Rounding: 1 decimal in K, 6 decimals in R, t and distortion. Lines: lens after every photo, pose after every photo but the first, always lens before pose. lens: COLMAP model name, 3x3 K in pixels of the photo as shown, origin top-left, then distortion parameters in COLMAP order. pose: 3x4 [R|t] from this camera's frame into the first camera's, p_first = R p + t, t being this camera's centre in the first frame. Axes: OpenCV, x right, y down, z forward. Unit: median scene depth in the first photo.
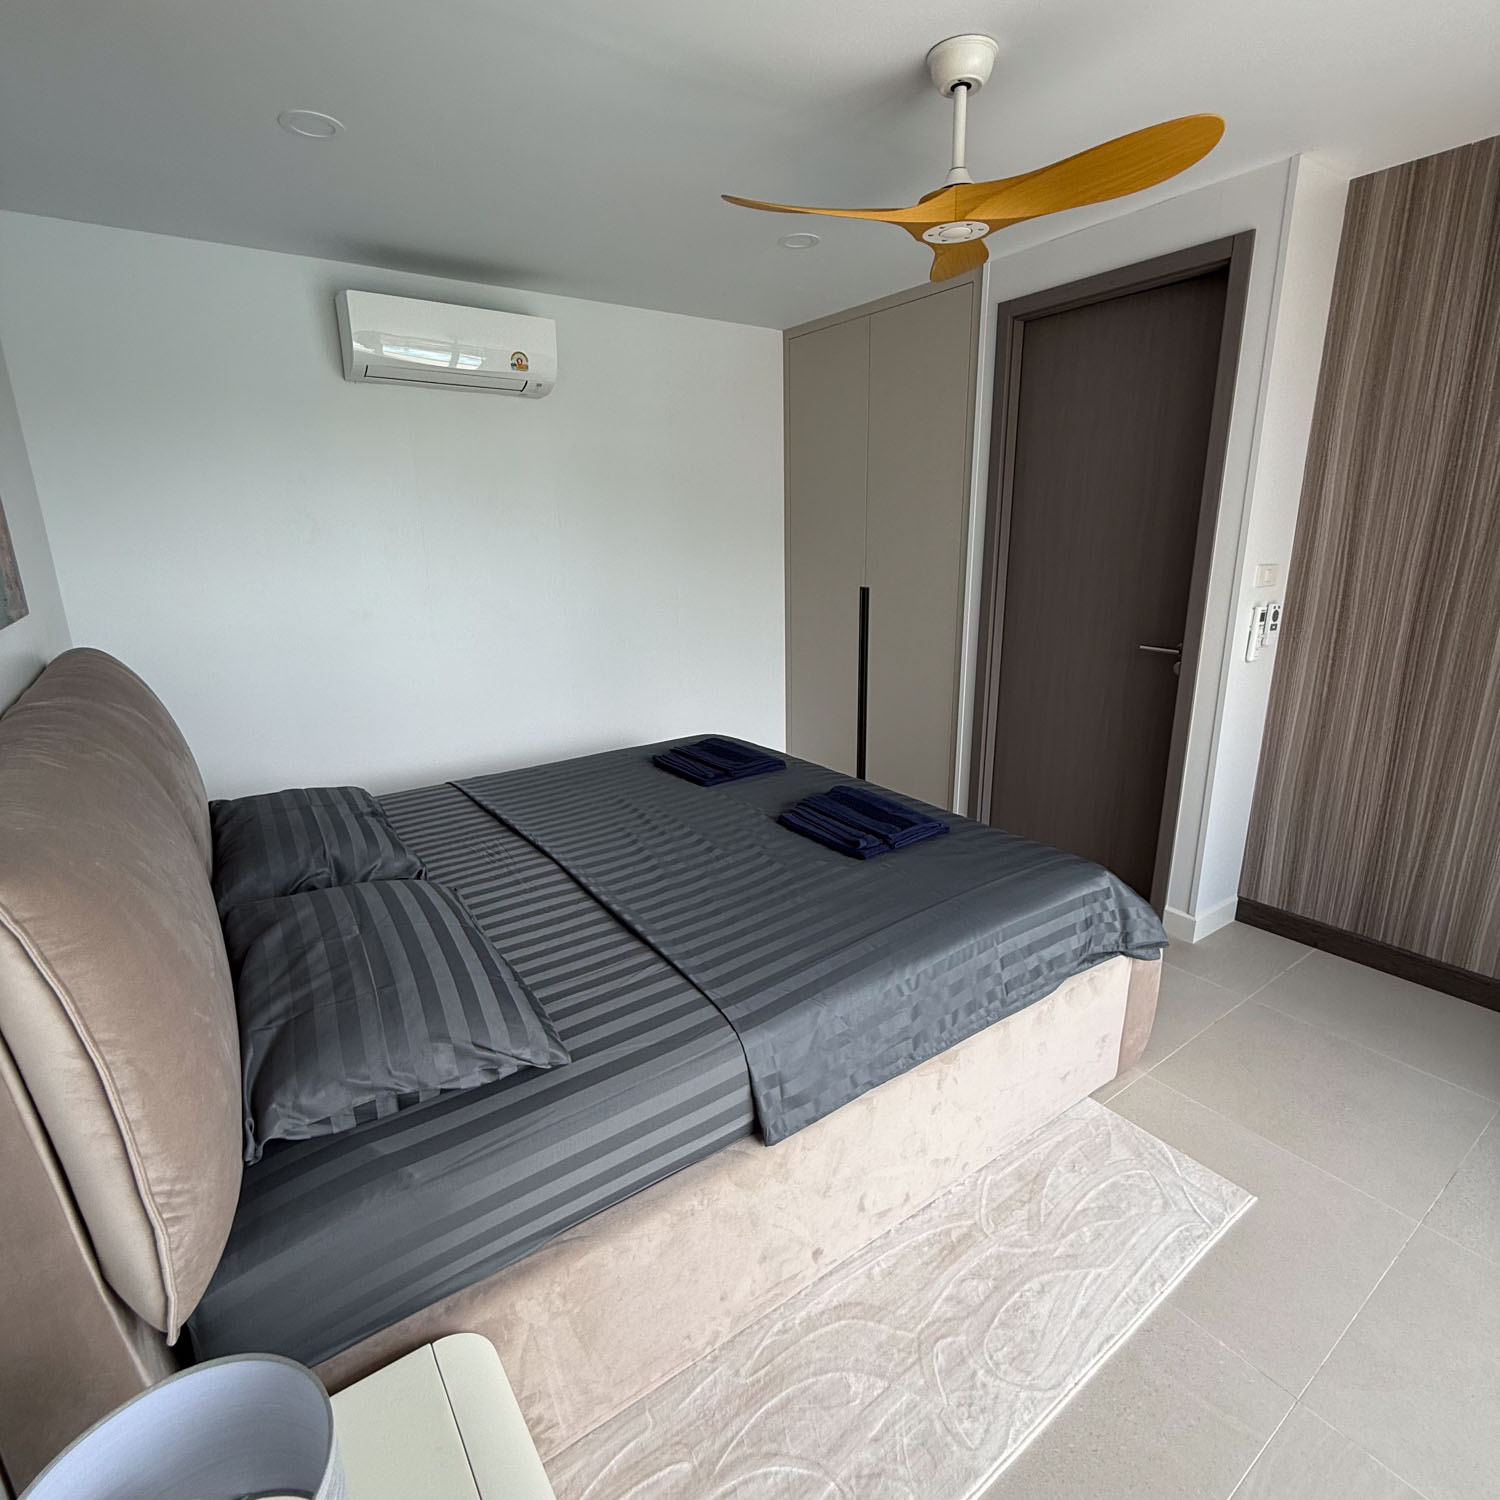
lens RADIAL K [[800.0, 0, 750.0], [0, 800.0, 750.0], [0, 0, 1]] dist [0.001585, 0.000181]
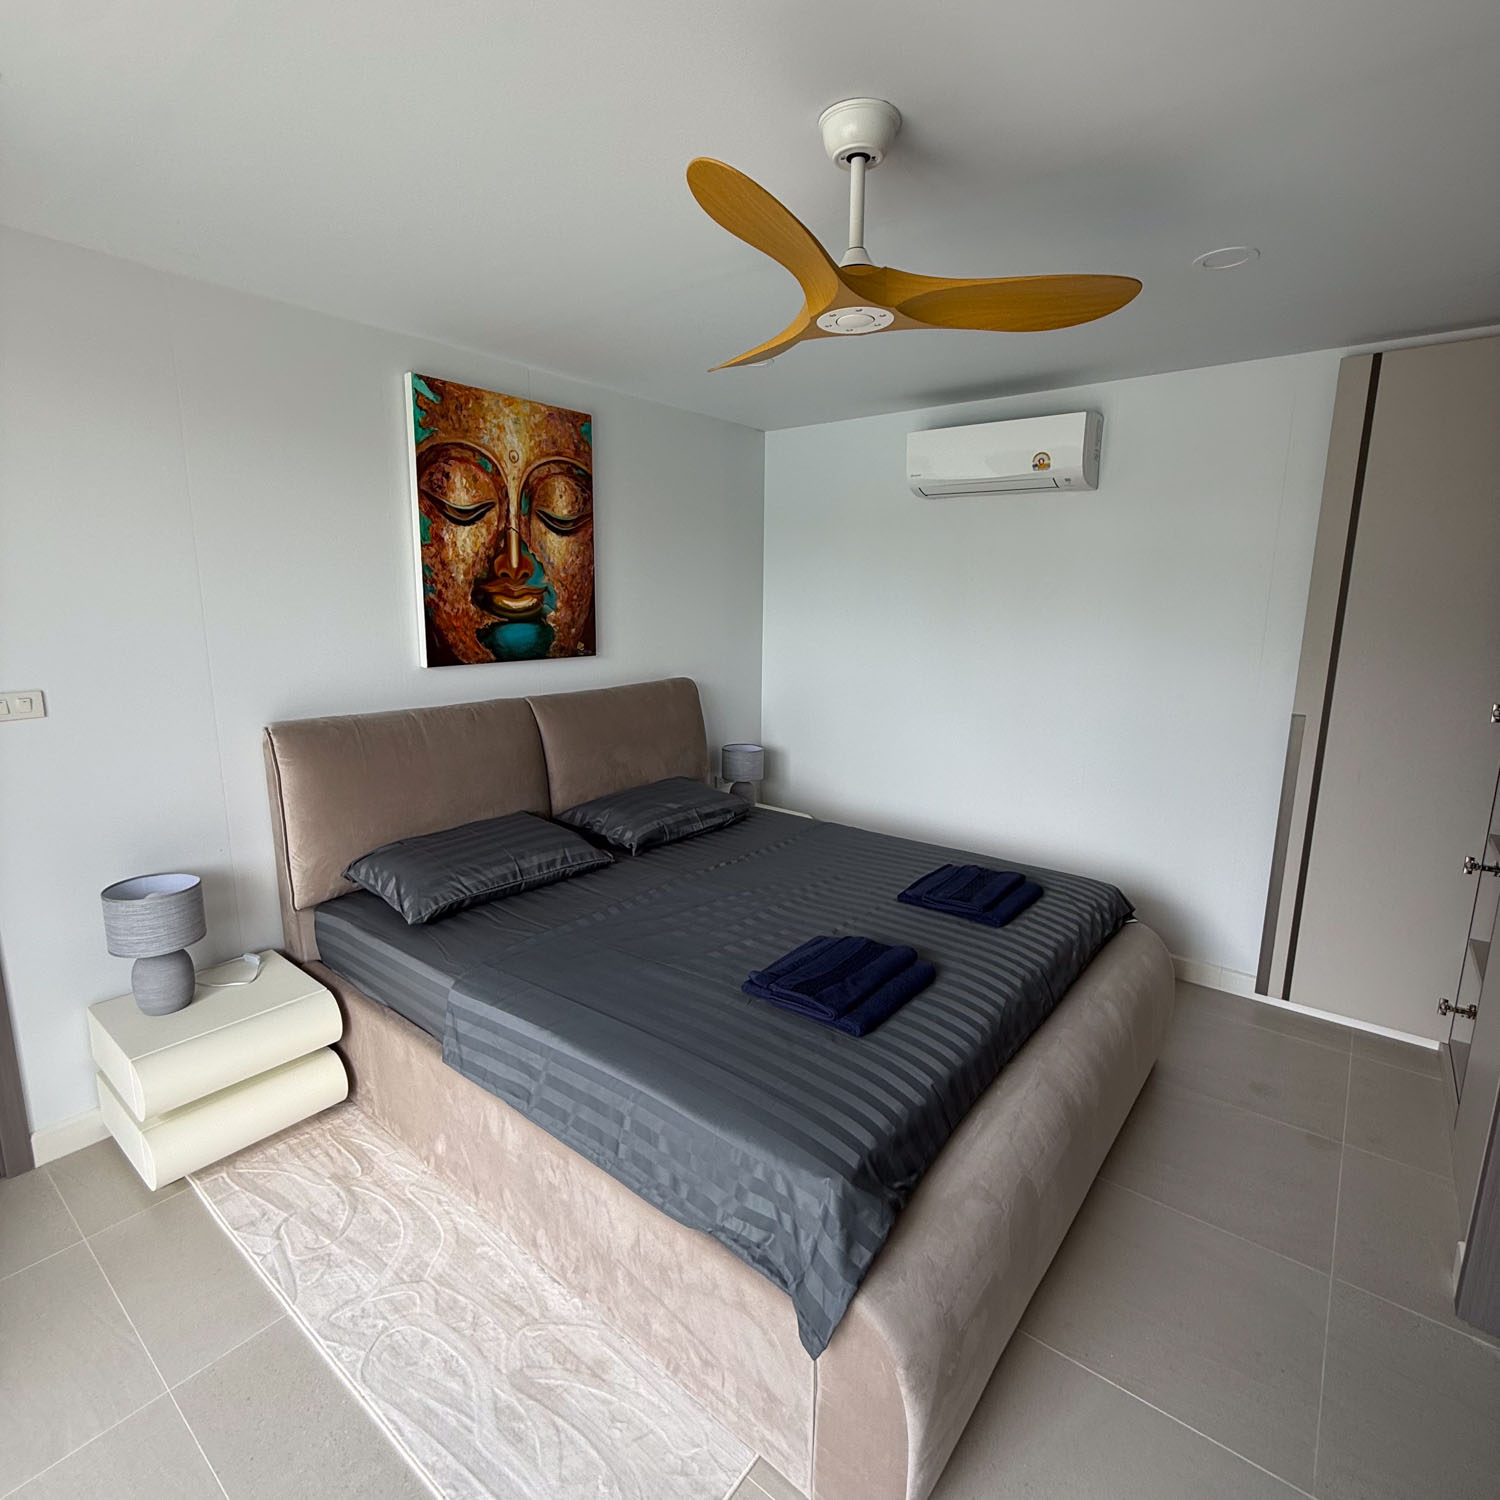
lens RADIAL K [[800.0, 0, 750.0], [0, 800.0, 750.0], [0, 0, 1]] dist [0.001585, 0.000181]
pose [[0.272724, 0.204171, -0.940178, 1.347497], [-0.267810, 0.954710, 0.129642, -0.358778], [0.924067, 0.216433, 0.315052, 0.888027]]
